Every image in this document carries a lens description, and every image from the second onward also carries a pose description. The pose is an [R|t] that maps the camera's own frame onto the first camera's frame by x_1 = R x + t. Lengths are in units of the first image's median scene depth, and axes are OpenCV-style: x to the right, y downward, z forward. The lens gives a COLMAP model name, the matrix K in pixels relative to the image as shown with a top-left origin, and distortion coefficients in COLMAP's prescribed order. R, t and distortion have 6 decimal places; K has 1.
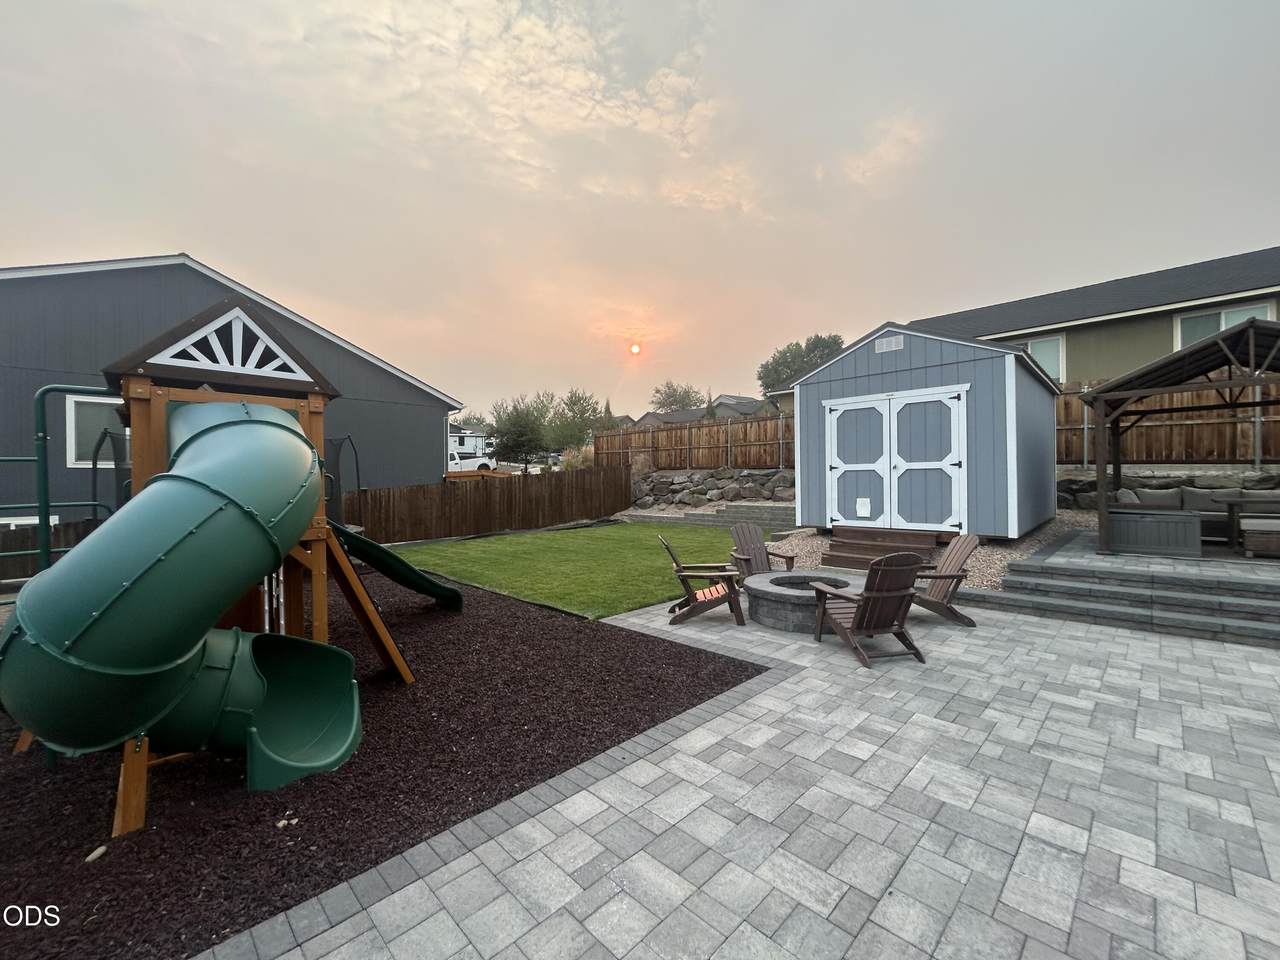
lens RADIAL K [[515.7, 0, 640.0], [0, 515.7, 480.0], [0, 0, 1]] dist [-0.001914, 0.000058]
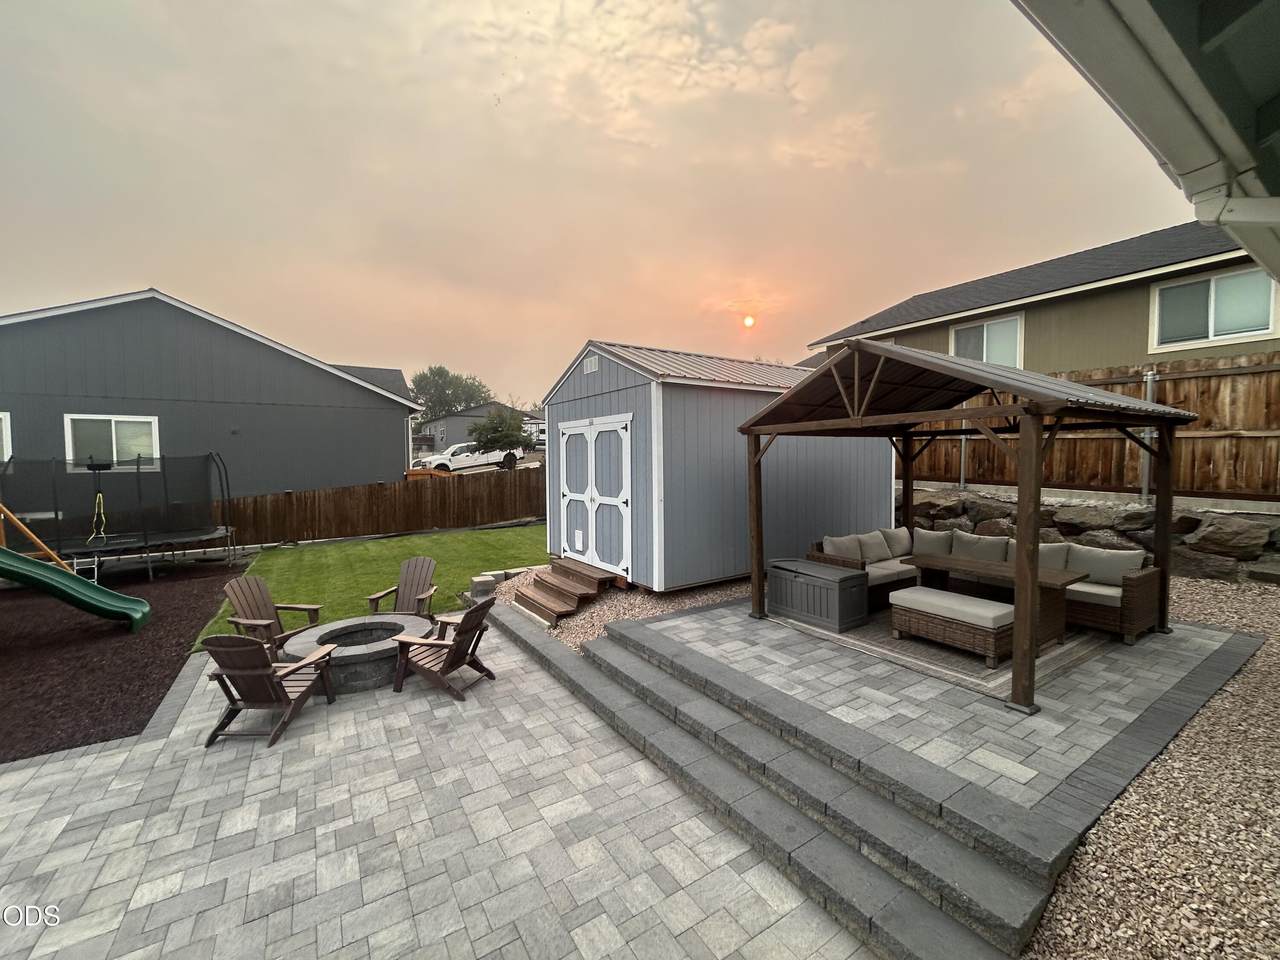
lens RADIAL K [[515.0, 0, 640.0], [0, 515.0, 480.0], [0, 0, 1]] dist [0.001225, 0.000212]
pose [[0.977285, 0.011609, -0.211611, 0.449888], [-0.002445, 0.999050, 0.043516, -0.058896], [0.211915, -0.042010, 0.976385, 0.071138]]
